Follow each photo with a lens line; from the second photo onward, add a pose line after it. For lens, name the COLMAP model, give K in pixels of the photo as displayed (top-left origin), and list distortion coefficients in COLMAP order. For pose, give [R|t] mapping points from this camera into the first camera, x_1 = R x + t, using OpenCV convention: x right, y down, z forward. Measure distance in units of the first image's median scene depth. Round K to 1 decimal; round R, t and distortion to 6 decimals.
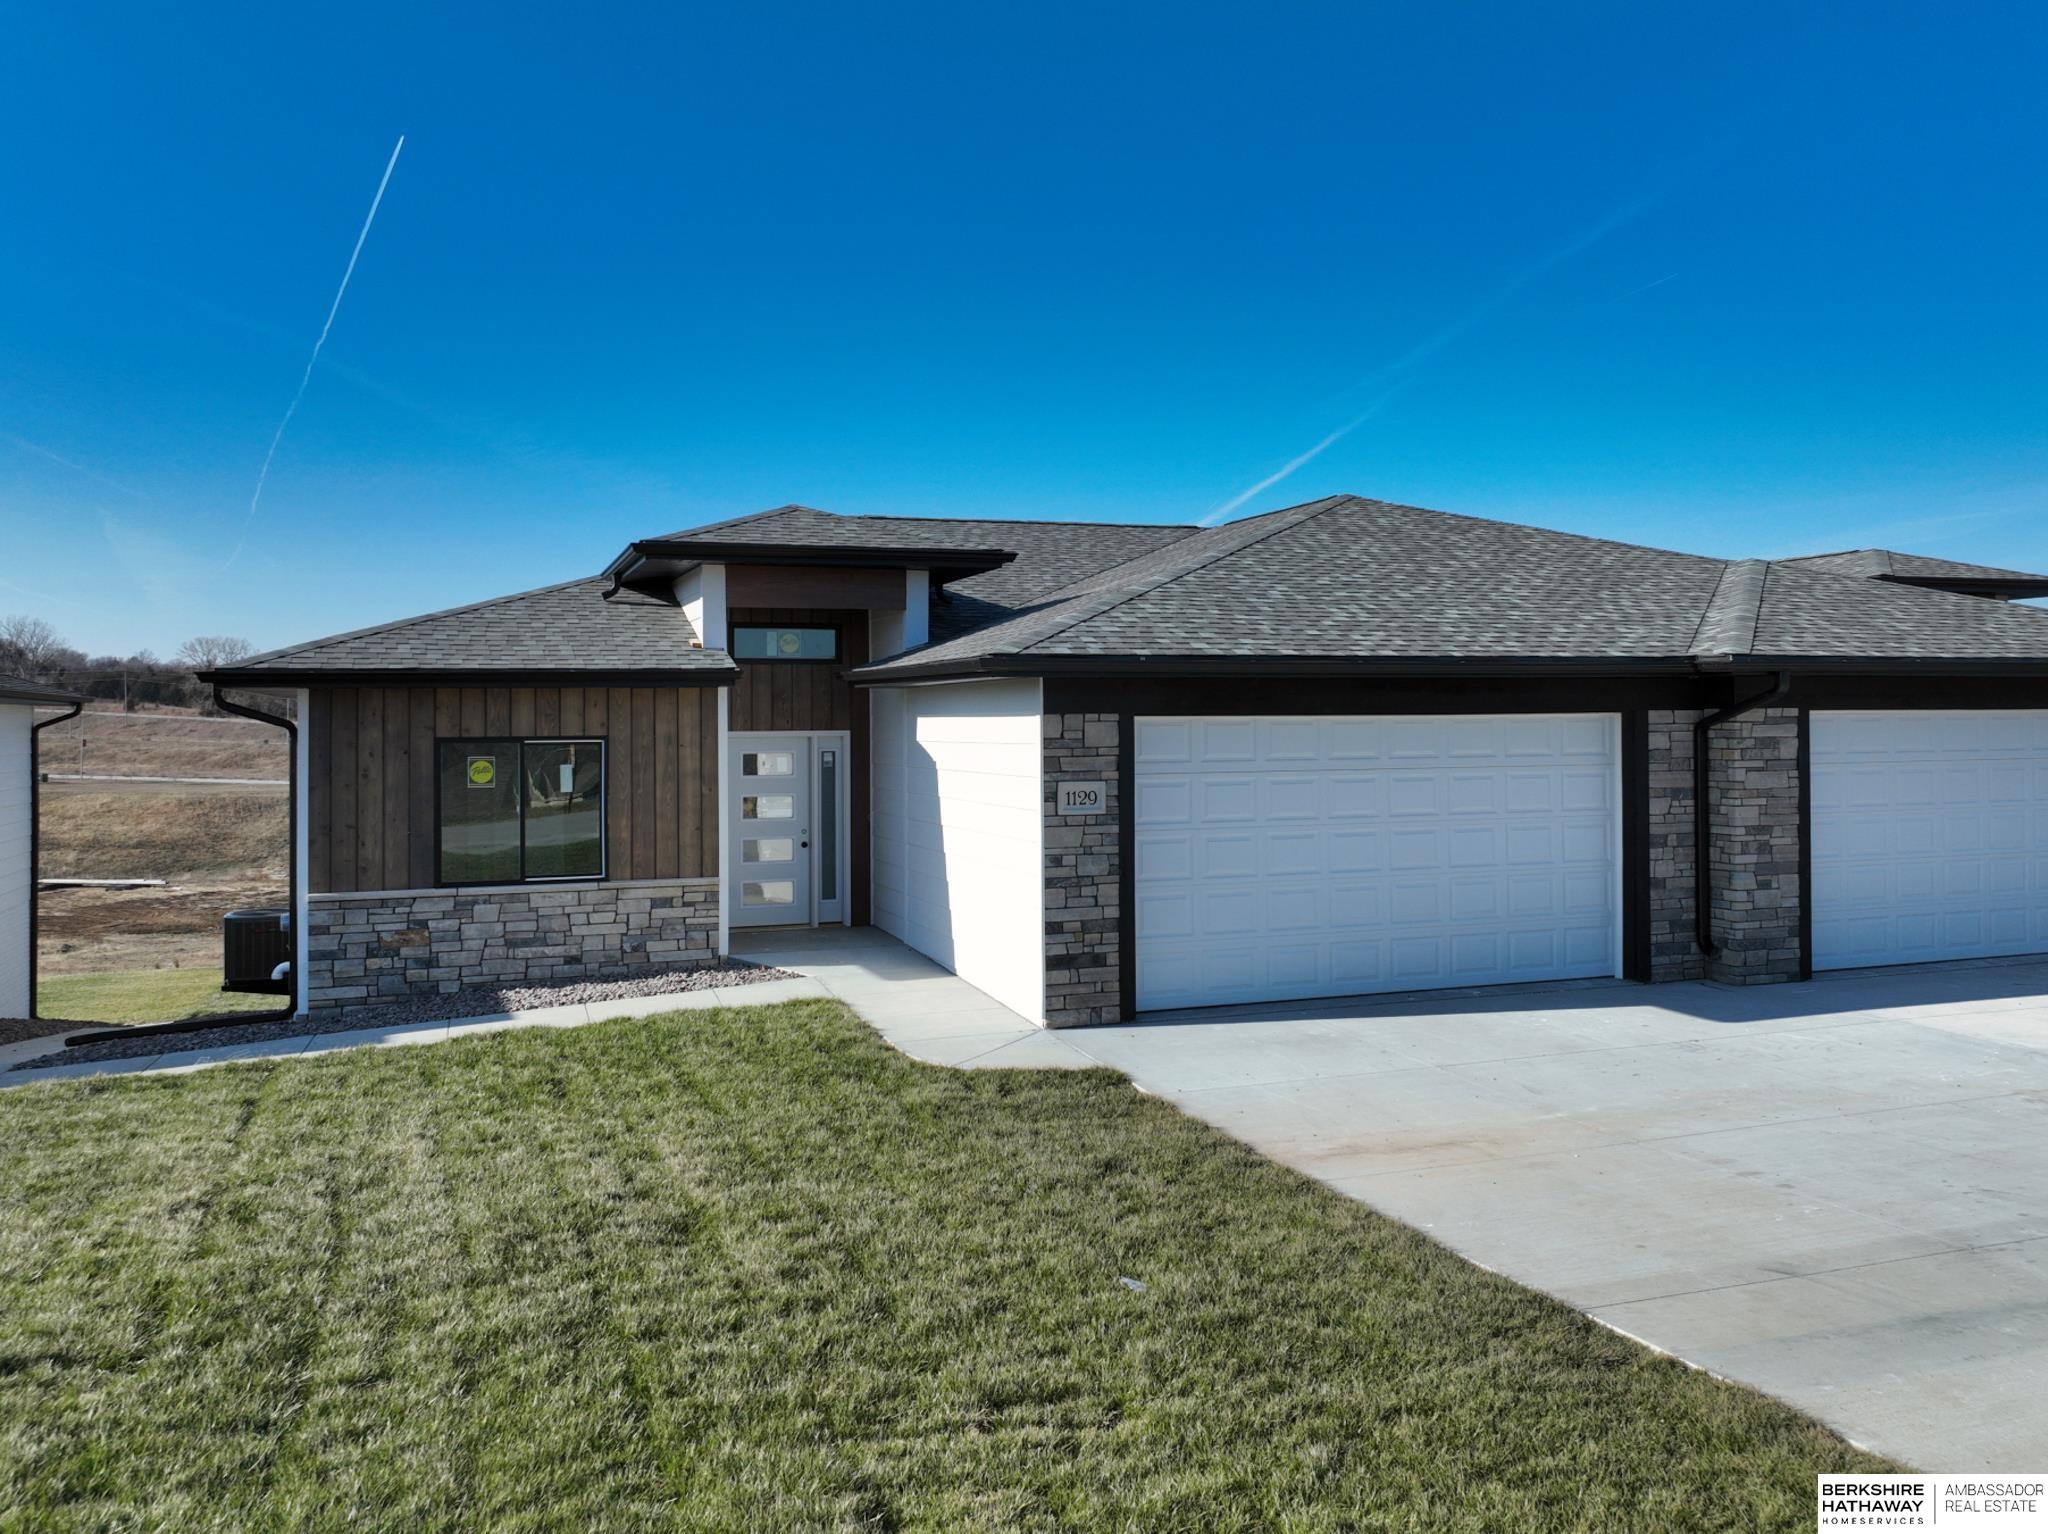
lens RADIAL K [[1521.4, 0, 974.8], [0, 1521.4, 736.4], [0, 0, 1]] dist [0.006375, 0.007873]
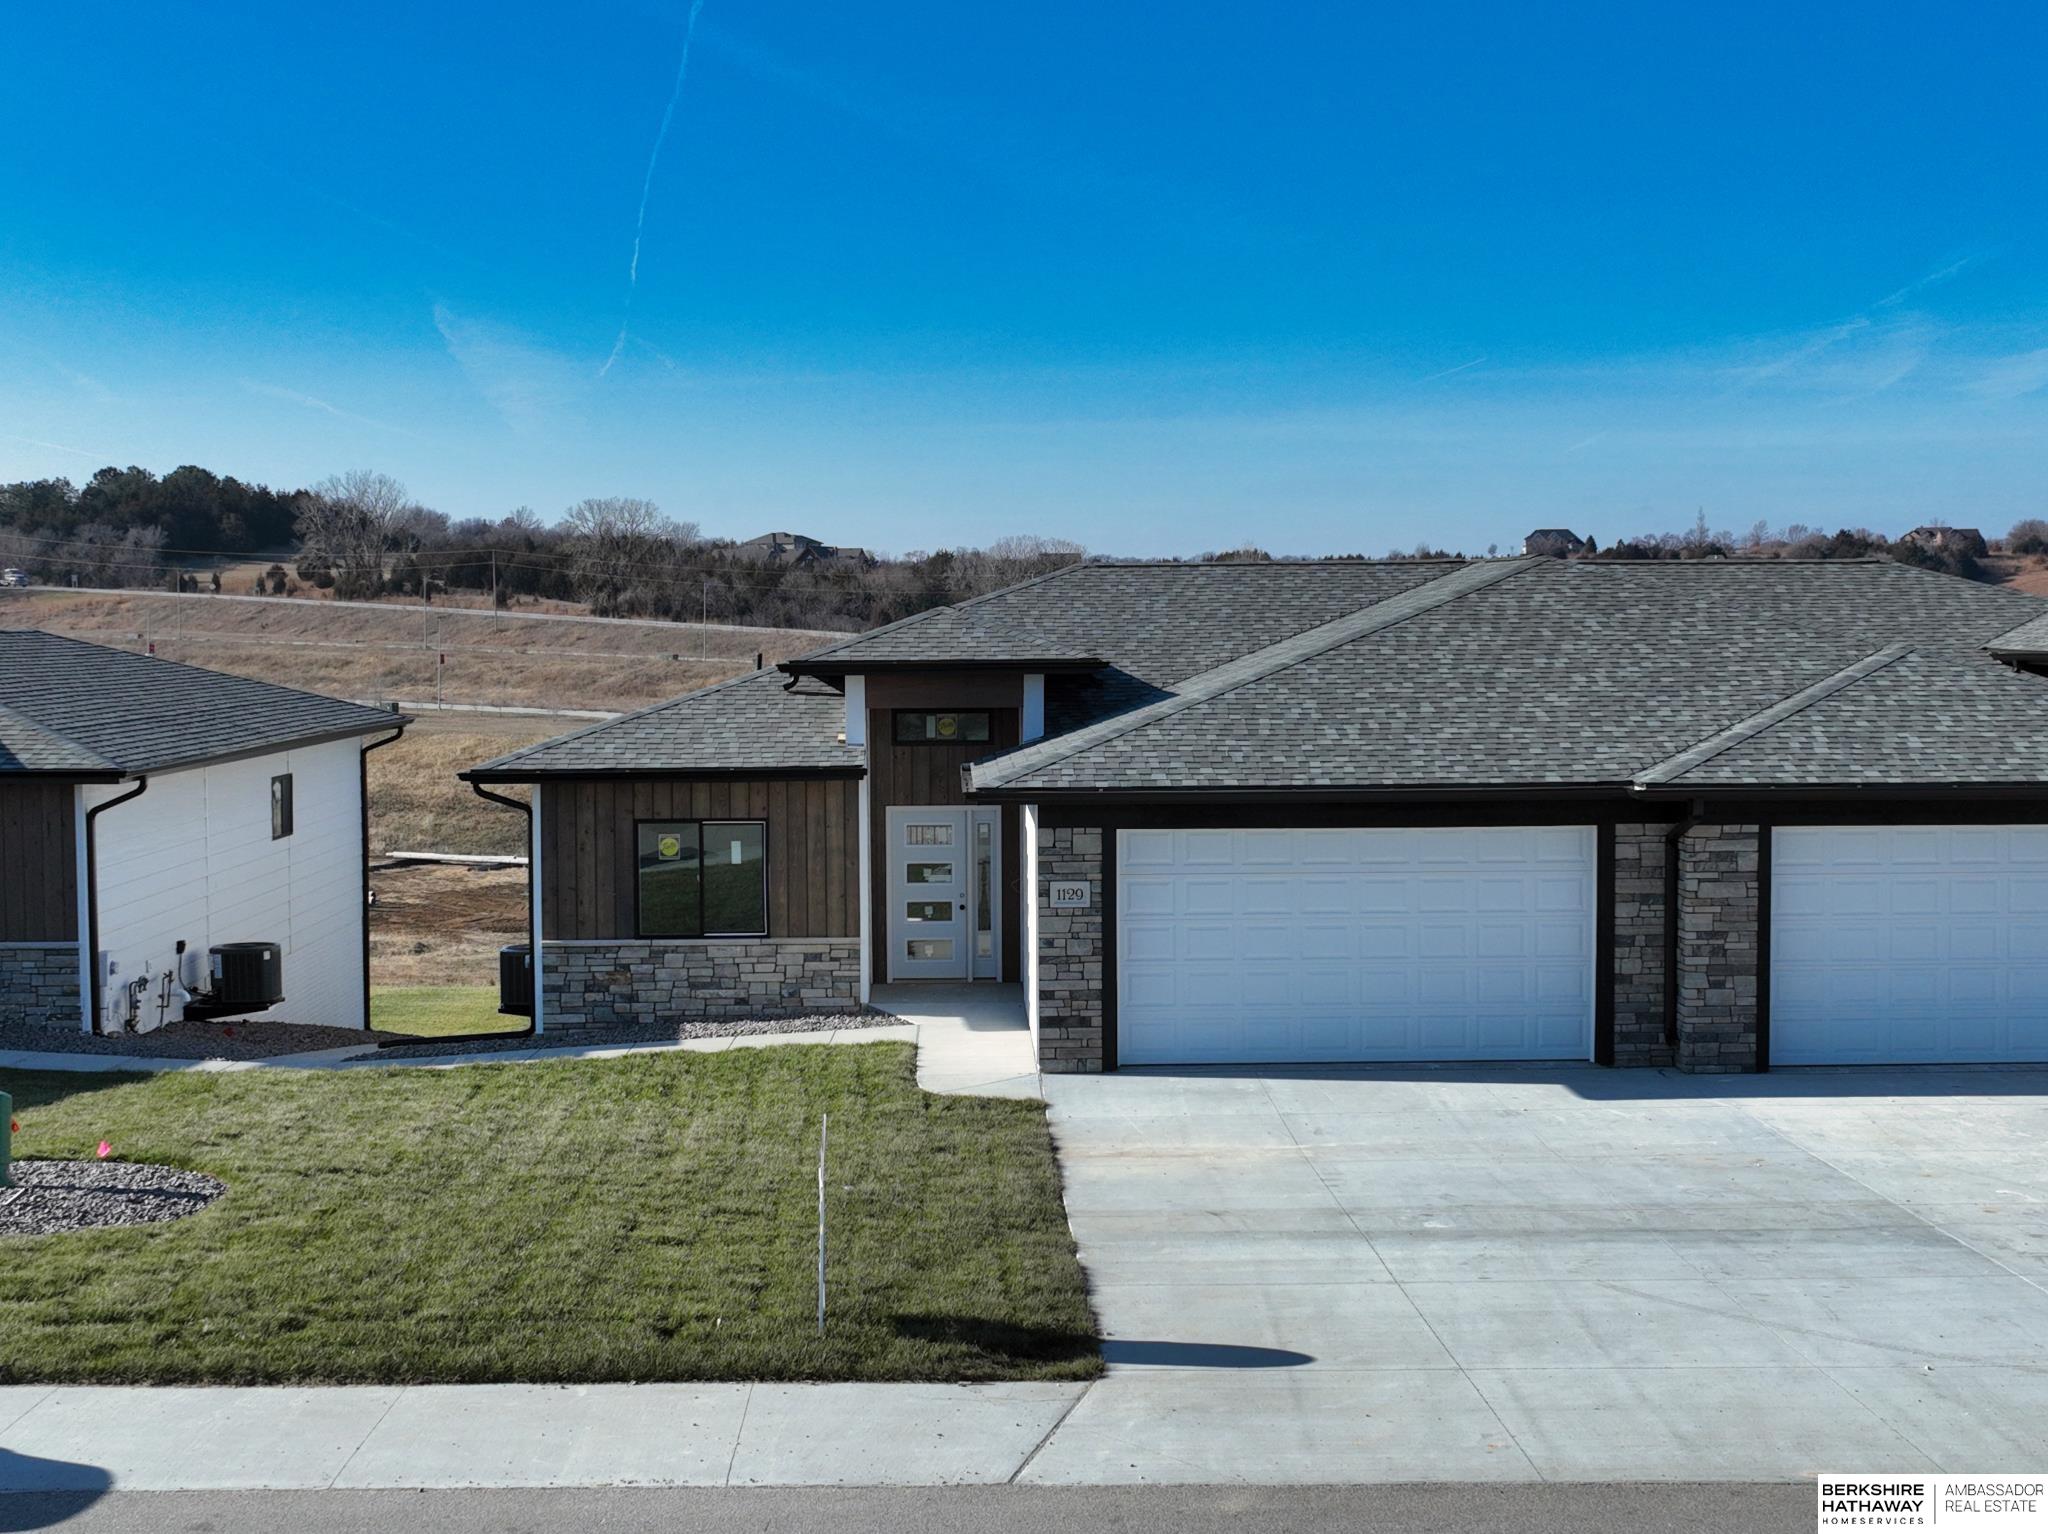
lens RADIAL K [[2809.1, 0, 1026.8], [0, 2809.1, 769.4], [0, 0, 1]] dist [0.026112, 0.000000]
pose [[0.946790, 0.020316, -0.321211, 0.691923], [-0.000145, 0.998033, 0.062698, -0.185034], [0.321853, -0.059315, 0.944930, -1.073093]]
